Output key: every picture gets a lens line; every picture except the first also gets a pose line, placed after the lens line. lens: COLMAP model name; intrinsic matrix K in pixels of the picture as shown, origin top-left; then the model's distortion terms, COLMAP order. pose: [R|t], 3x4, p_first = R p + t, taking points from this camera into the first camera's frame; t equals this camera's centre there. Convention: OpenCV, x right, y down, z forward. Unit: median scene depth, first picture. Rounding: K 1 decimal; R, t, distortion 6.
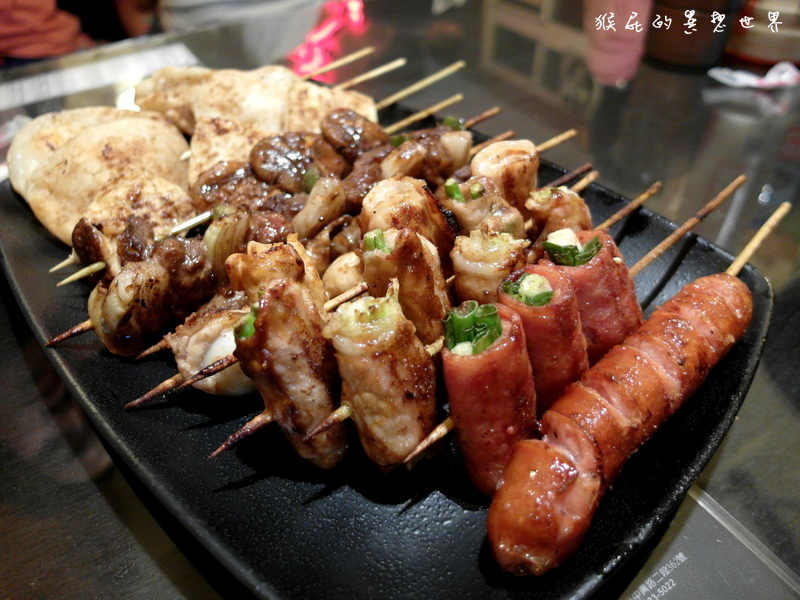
lens RADIAL K [[555.0, 0, 400.0], [0, 555.0, 300.0], [0, 0, 1]] dist [-0.047802, 0.000456]
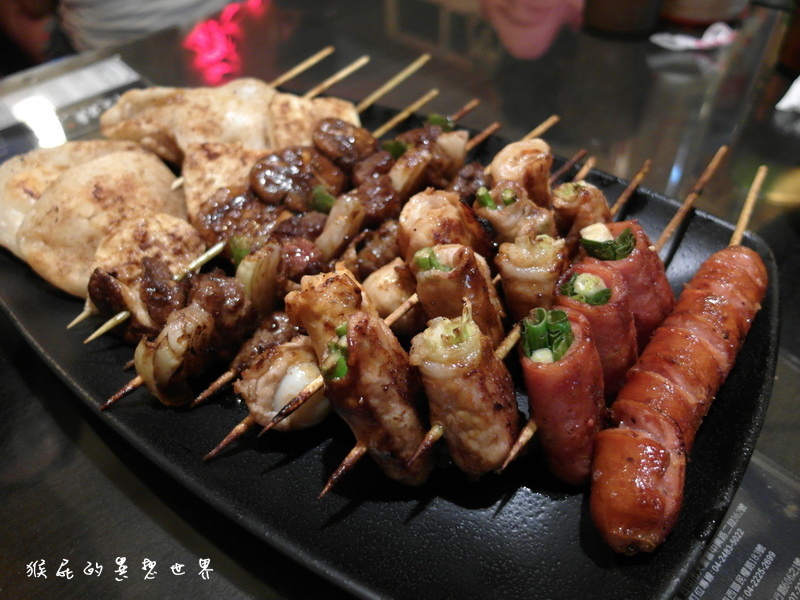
lens RADIAL K [[555.0, 0, 400.0], [0, 555.0, 300.0], [0, 0, 1]] dist [-0.047802, 0.000456]
pose [[0.985005, -0.139428, 0.101614, -0.194238], [0.135323, 0.989721, 0.046267, -0.080953], [-0.107020, -0.031822, 0.993747, -0.015769]]
